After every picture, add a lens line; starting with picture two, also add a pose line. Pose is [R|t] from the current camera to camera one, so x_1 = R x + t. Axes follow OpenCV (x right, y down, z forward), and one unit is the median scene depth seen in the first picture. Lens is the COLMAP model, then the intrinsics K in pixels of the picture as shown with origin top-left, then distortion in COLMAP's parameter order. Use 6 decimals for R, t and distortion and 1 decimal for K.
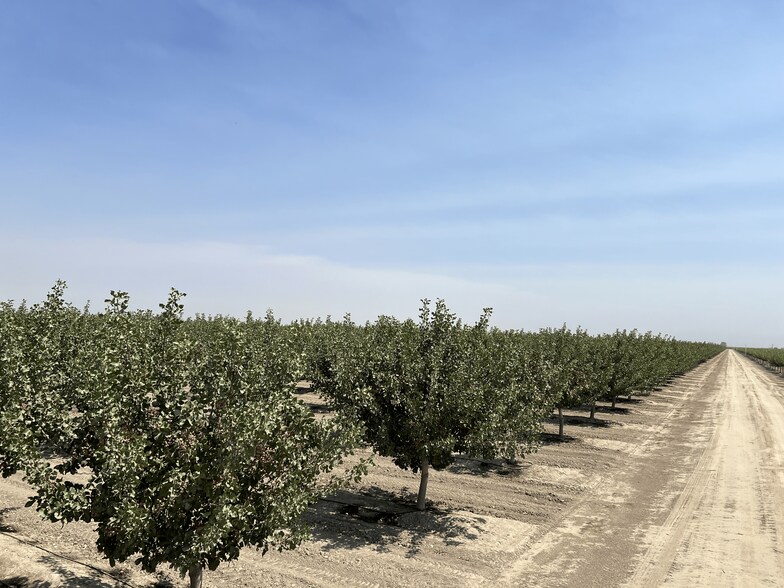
lens RADIAL K [[607.3, 0, 377.7], [0, 607.3, 293.7], [0, 0, 1]] dist [0.045115, -0.056148]
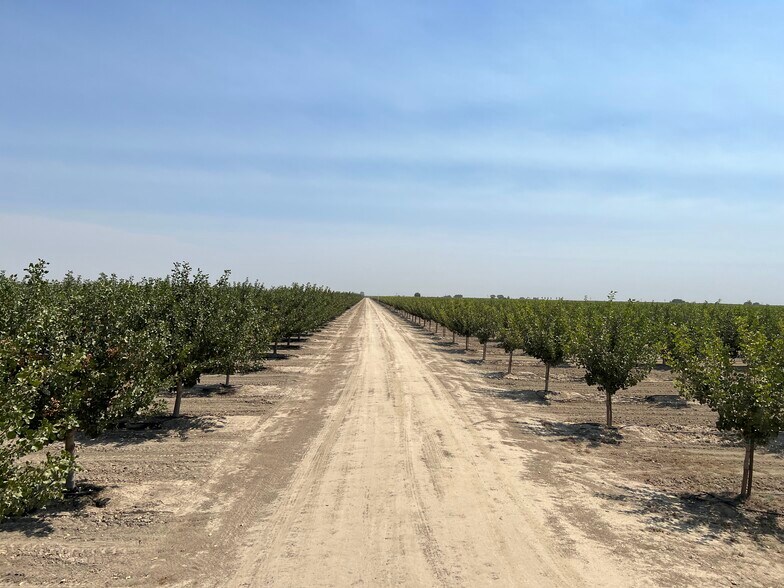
lens RADIAL K [[605.1, 0, 380.3], [0, 605.1, 291.9], [0, 0, 1]] dist [0.055601, -0.068621]
pose [[0.855743, -0.015630, 0.517165, -0.150313], [-0.022682, 0.997449, 0.067677, -0.018065], [-0.516904, -0.069644, 0.853206, -0.237268]]
